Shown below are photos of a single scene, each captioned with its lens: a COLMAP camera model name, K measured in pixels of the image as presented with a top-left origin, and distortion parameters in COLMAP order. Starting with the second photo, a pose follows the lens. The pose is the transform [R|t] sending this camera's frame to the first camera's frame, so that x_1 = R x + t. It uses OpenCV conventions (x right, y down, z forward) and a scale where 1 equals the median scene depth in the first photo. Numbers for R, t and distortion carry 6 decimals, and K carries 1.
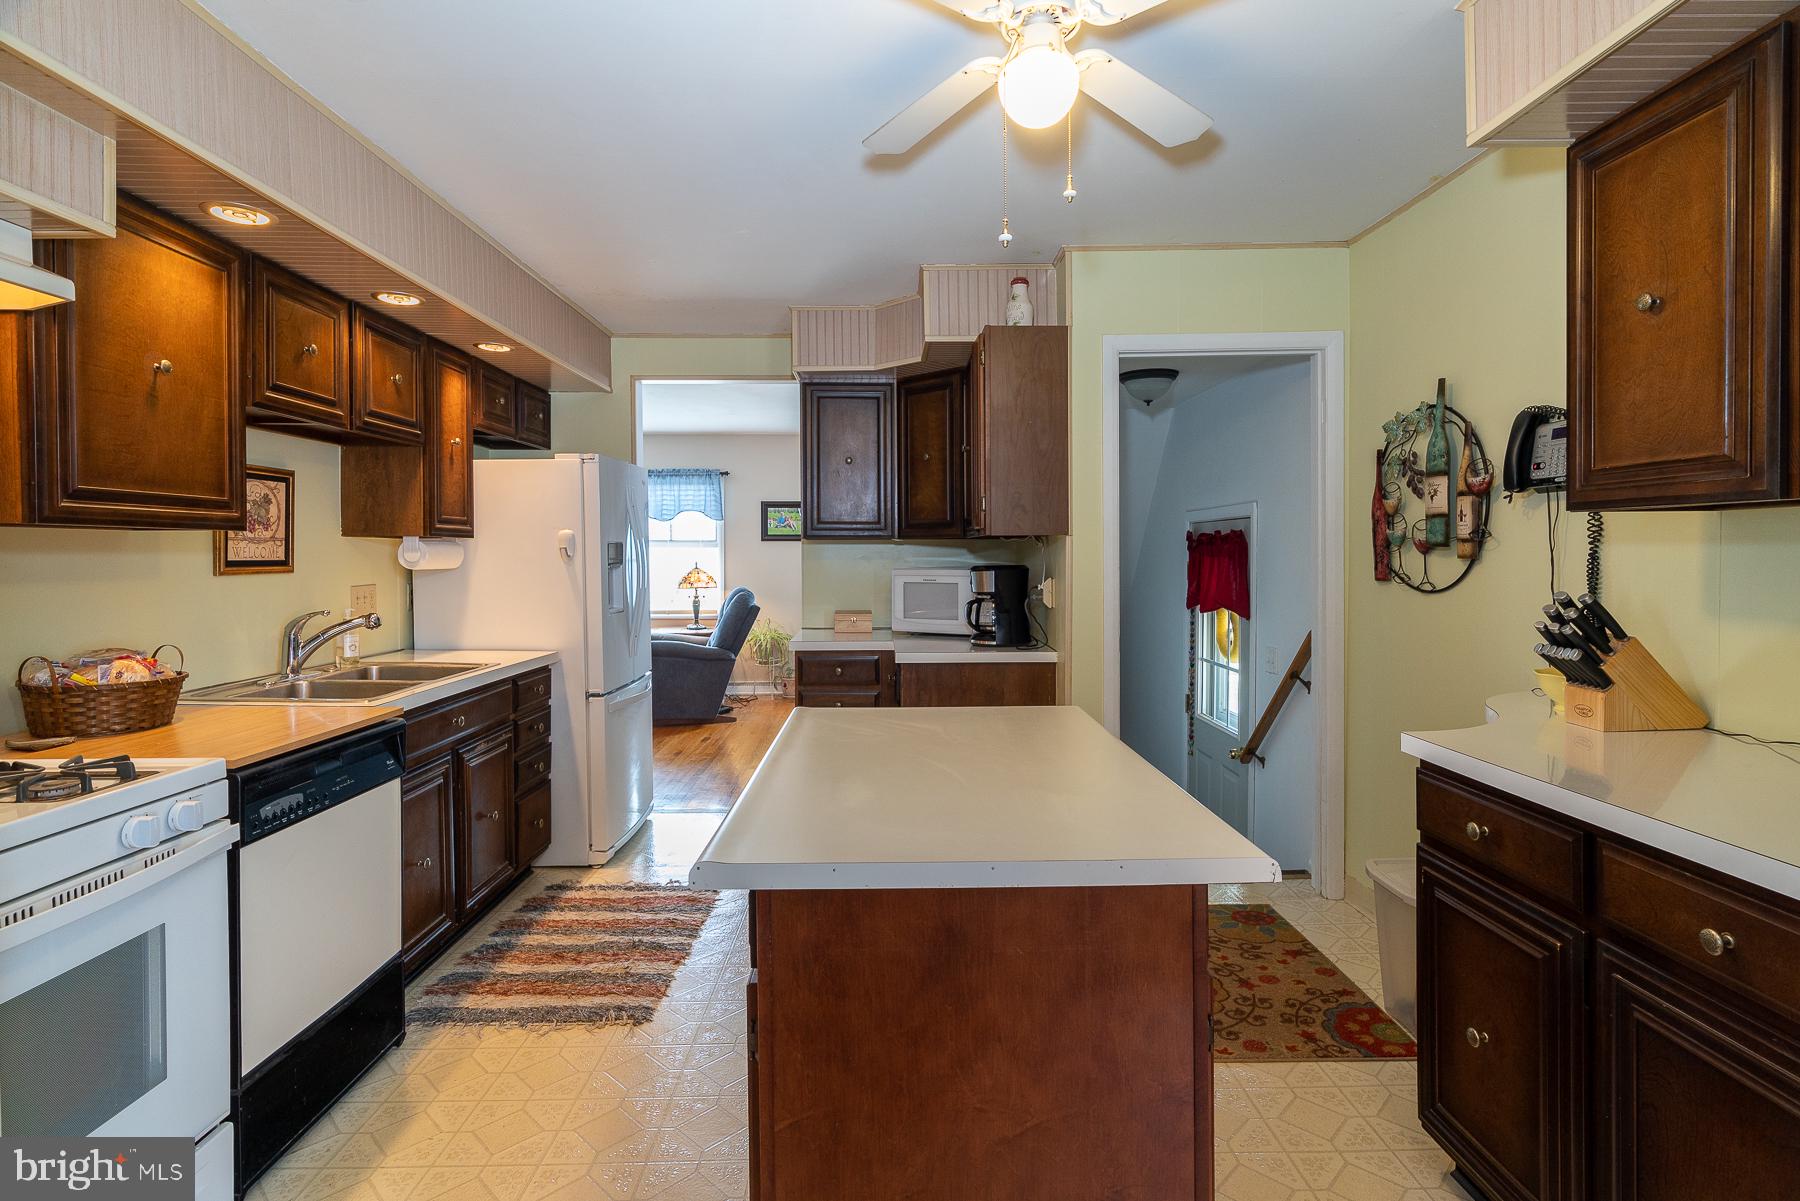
lens RADIAL K [[871.3, 0, 902.2], [0, 871.3, 570.3], [0, 0, 1]] dist [-0.002628, 0.000673]
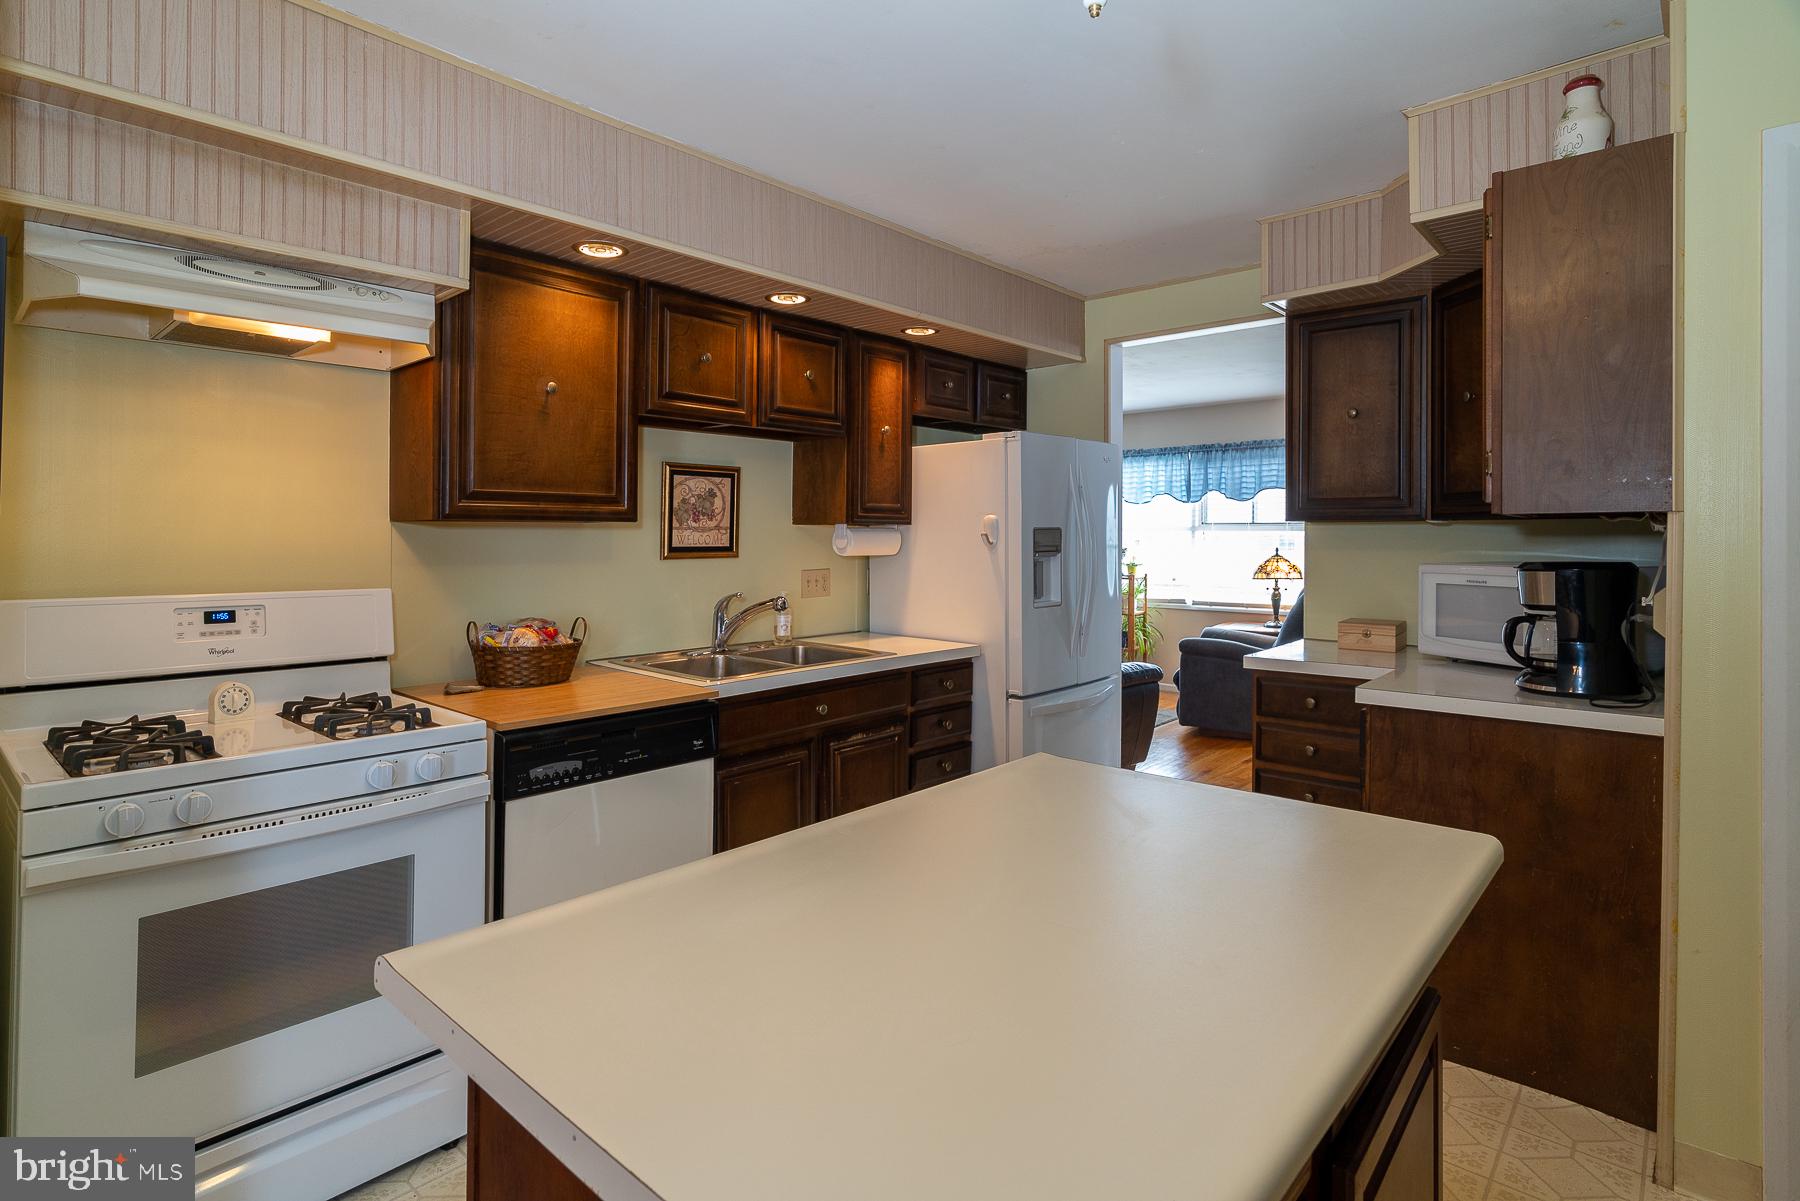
lens RADIAL K [[908.3, 0, 884.7], [0, 908.3, 545.3], [0, 0, 1]] dist [-0.018912, 0.019582]
pose [[0.735894, 0.007145, -0.677059, 0.227103], [-0.013250, 0.999905, -0.003850, -0.010780], [0.676967, 0.011804, 0.735919, 0.254617]]
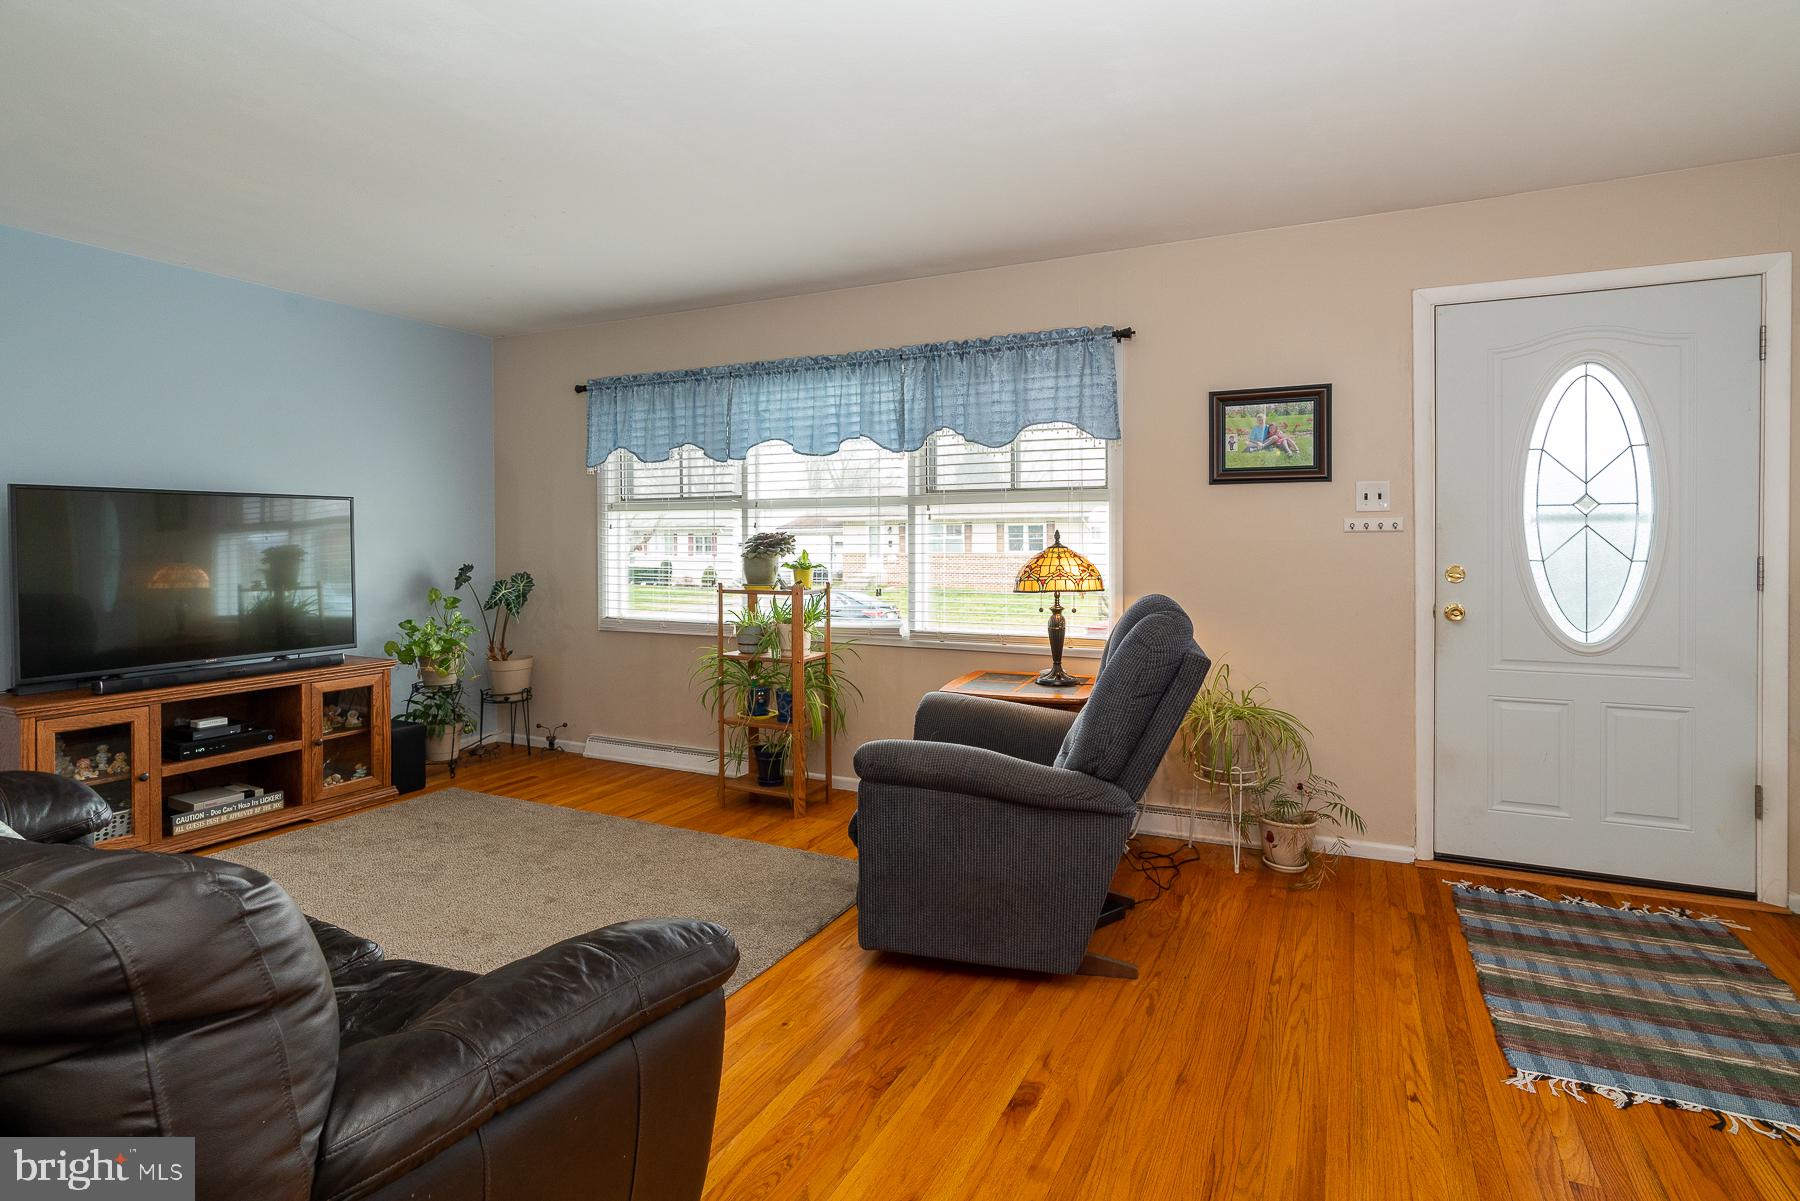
lens RADIAL K [[908.3, 0, 884.7], [0, 908.3, 545.3], [0, 0, 1]] dist [-0.018912, 0.019582]
pose [[0.884650, 0.001734, -0.466252, -0.277980], [-0.004848, 0.999973, -0.005479, 0.000315], [0.466230, 0.007108, 0.884635, 1.551843]]
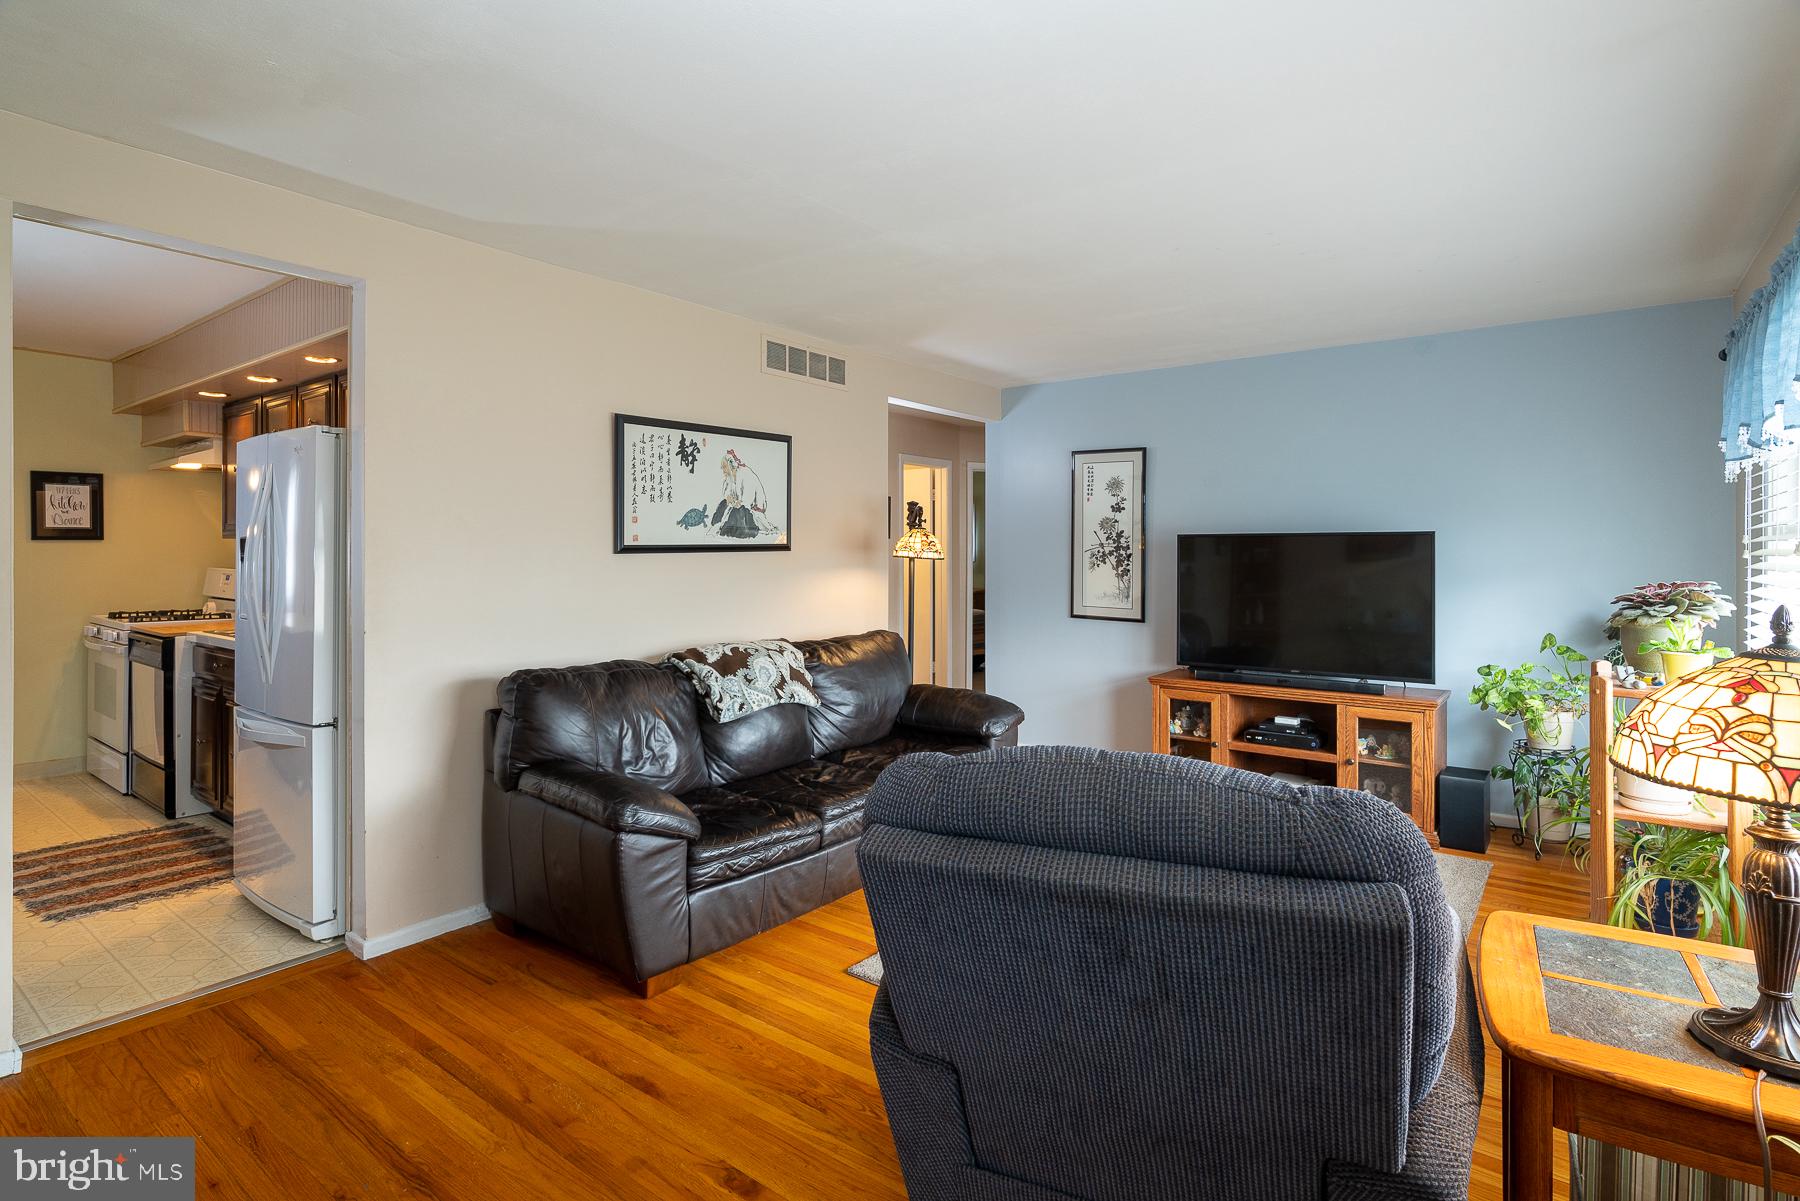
lens RADIAL K [[905.8, 0, 894.2], [0, 905.8, 551.7], [0, 0, 1]] dist [-0.001819, 0.000011]
pose [[-0.640196, -0.008001, -0.768170, -0.063539], [-0.014210, 0.999898, 0.001428, -0.038527], [0.768080, 0.011830, -0.640244, 2.780159]]
